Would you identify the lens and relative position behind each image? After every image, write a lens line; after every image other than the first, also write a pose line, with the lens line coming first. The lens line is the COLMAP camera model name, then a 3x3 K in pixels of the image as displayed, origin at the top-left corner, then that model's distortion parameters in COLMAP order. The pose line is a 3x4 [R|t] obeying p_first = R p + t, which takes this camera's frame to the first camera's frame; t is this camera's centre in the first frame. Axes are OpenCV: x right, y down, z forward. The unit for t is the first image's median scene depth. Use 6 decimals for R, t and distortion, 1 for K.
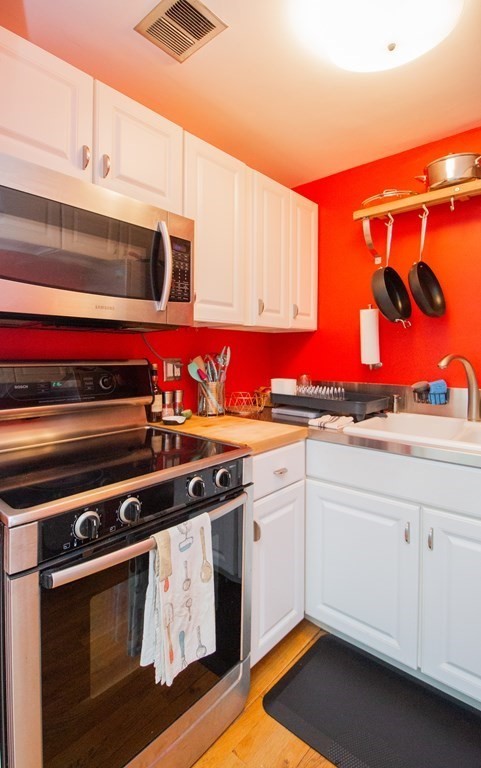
lens RADIAL K [[374.8, 0, 239.1], [0, 374.8, 362.1], [0, 0, 1]] dist [-0.003615, -0.005849]
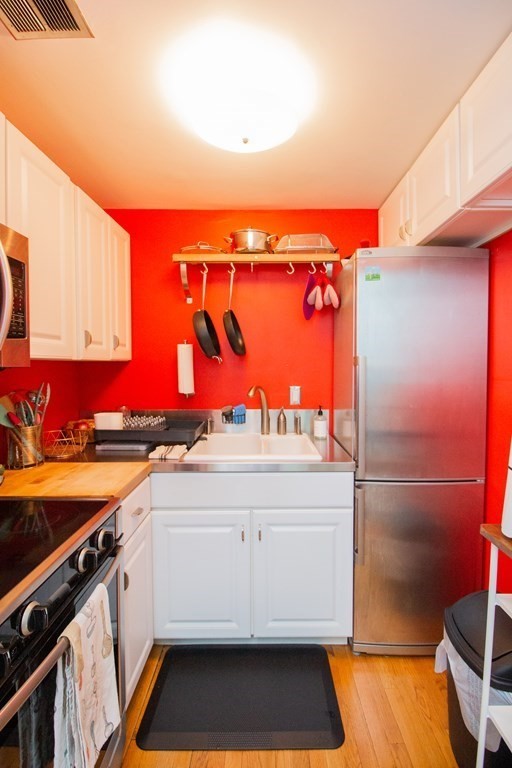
lens RADIAL K [[360.4, 0, 257.4], [0, 360.4, 380.0], [0, 0, 1]] dist [0.002111, -0.010988]
pose [[0.740882, -0.029464, 0.670988, -0.243198], [0.010189, 0.999415, 0.032635, -0.075797], [-0.671558, -0.017342, 0.740749, 0.065942]]
